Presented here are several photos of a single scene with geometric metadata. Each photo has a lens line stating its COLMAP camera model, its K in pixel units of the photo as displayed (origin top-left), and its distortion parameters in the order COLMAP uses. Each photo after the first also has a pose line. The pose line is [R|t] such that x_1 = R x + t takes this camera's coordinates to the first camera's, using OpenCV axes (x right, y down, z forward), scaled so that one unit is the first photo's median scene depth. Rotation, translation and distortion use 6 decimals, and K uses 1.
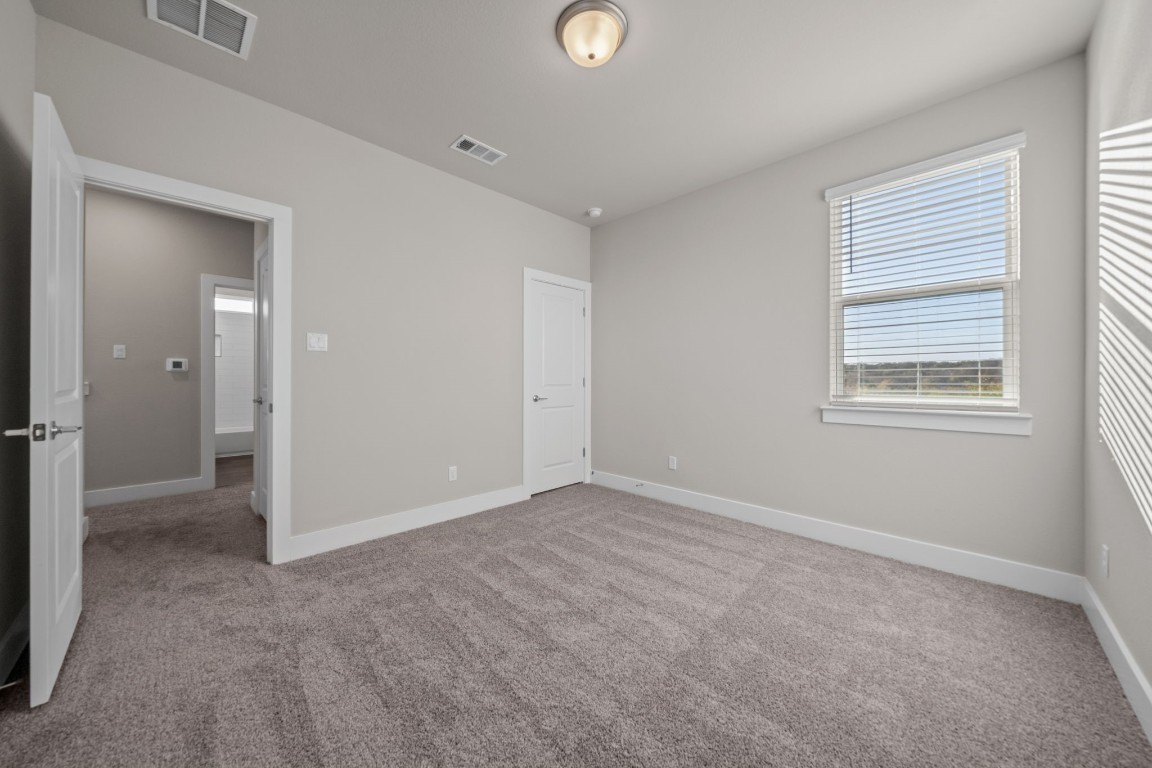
lens RADIAL K [[406.3, 0, 576.0], [0, 406.3, 379.2], [0, 0, 1]] dist [-0.000115, 0.000067]
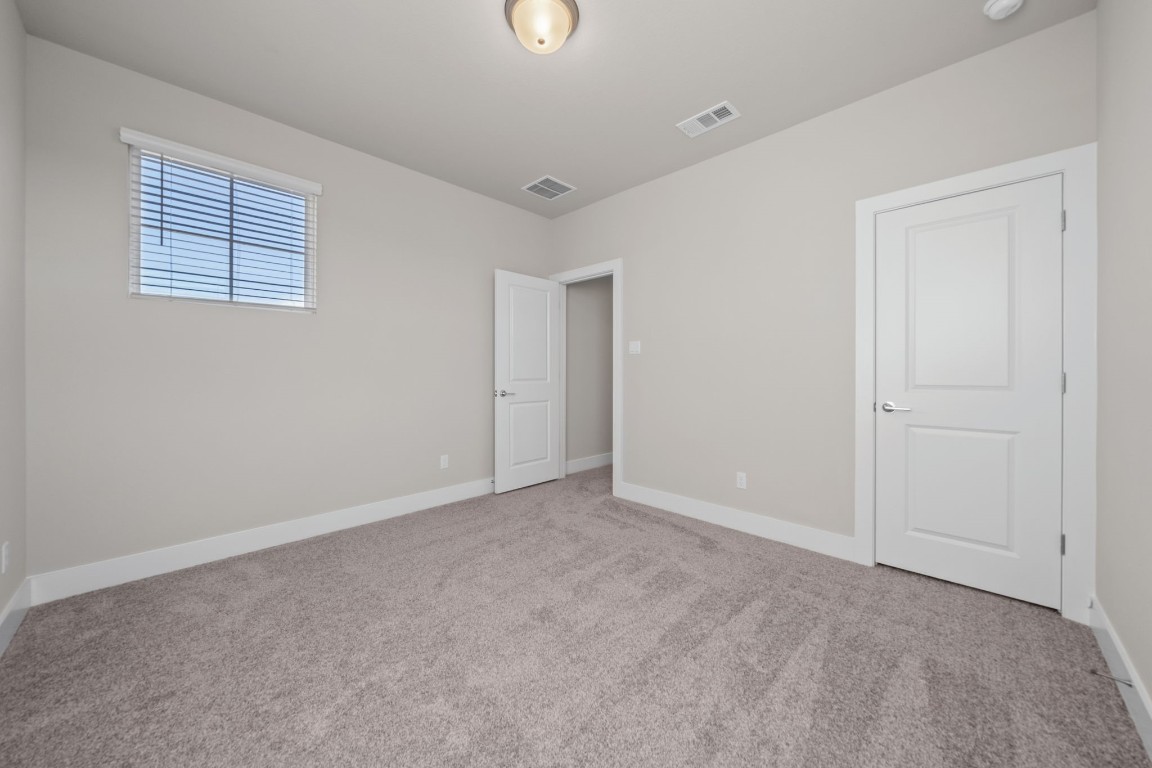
lens RADIAL K [[406.3, 0, 576.0], [0, 406.3, 379.2], [0, 0, 1]] dist [-0.000115, 0.000067]
pose [[0.005304, 0.013548, -0.999894, 0.747779], [0.001818, 0.999906, 0.013558, -0.006492], [0.999984, -0.001889, 0.005279, 0.795138]]
